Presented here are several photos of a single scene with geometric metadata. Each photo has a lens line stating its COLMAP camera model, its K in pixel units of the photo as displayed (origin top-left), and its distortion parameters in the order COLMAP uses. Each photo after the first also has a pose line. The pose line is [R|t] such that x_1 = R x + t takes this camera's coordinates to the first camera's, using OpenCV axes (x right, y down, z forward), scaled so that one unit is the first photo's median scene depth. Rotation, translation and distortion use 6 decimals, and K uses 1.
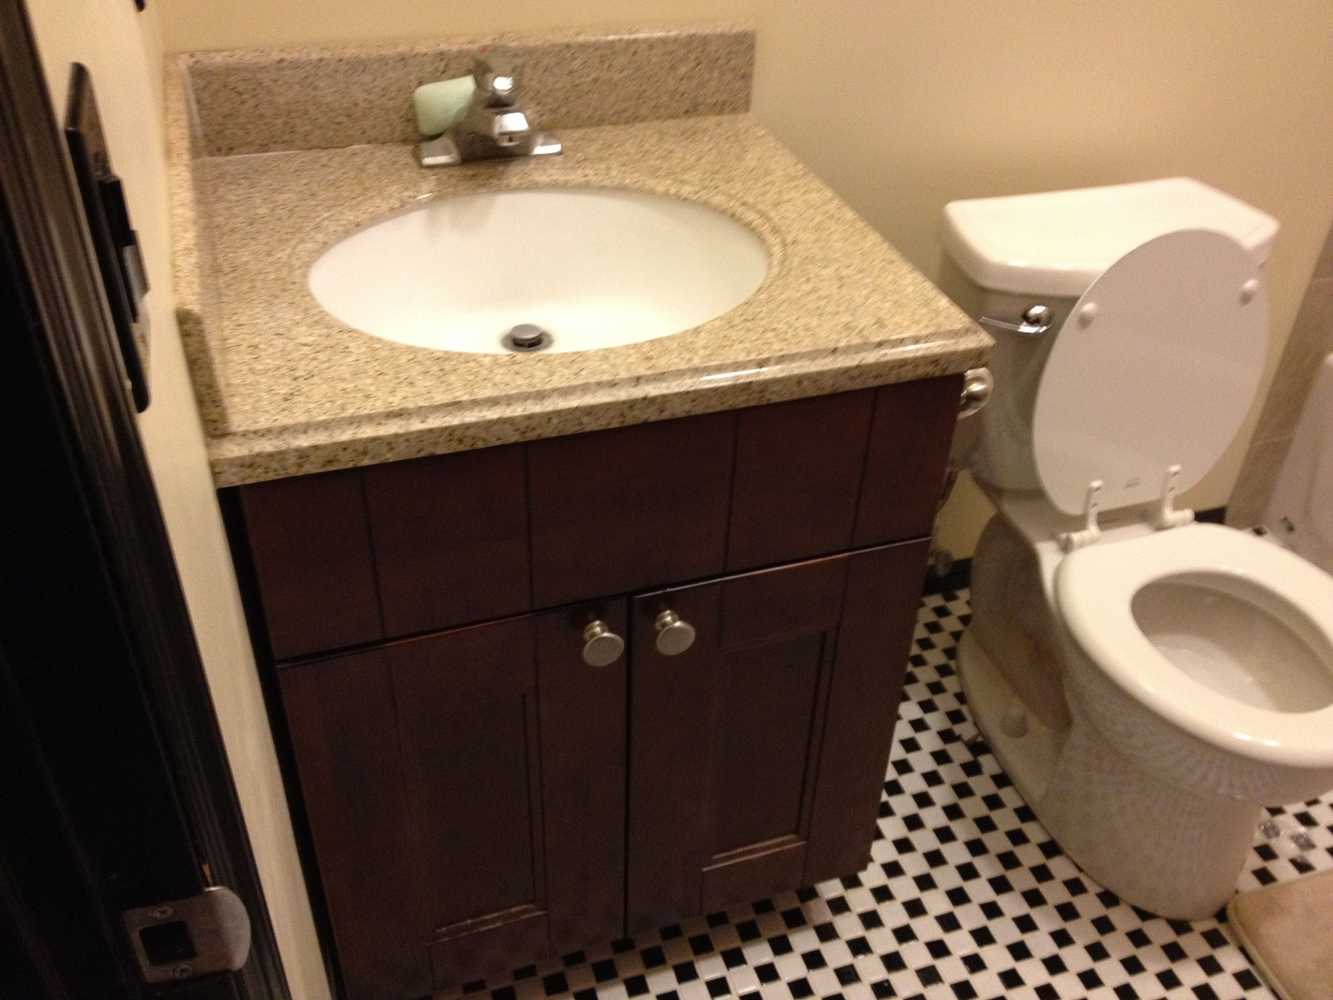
lens RADIAL K [[1265.2, 0, 666.3], [0, 1265.2, 496.9], [0, 0, 1]] dist [0.108642, -0.251512]
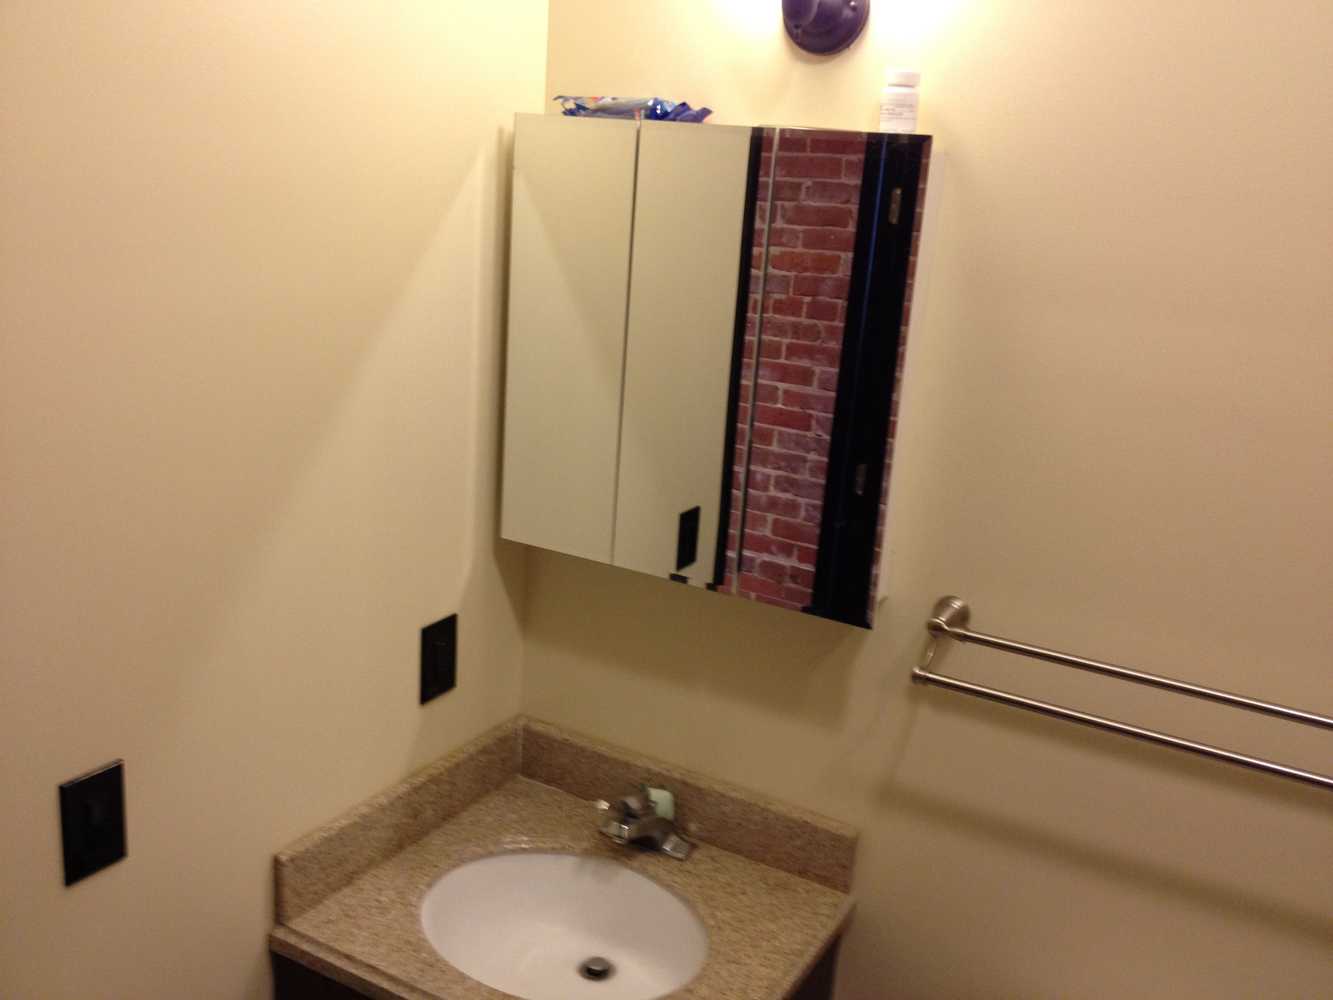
lens RADIAL K [[1265.2, 0, 666.3], [0, 1265.2, 496.9], [0, 0, 1]] dist [0.108642, -0.251512]
pose [[0.667706, 0.213345, -0.713199, 0.882141], [-0.477949, 0.857372, -0.190990, -0.351048], [0.570730, 0.468398, 0.674441, -0.188965]]
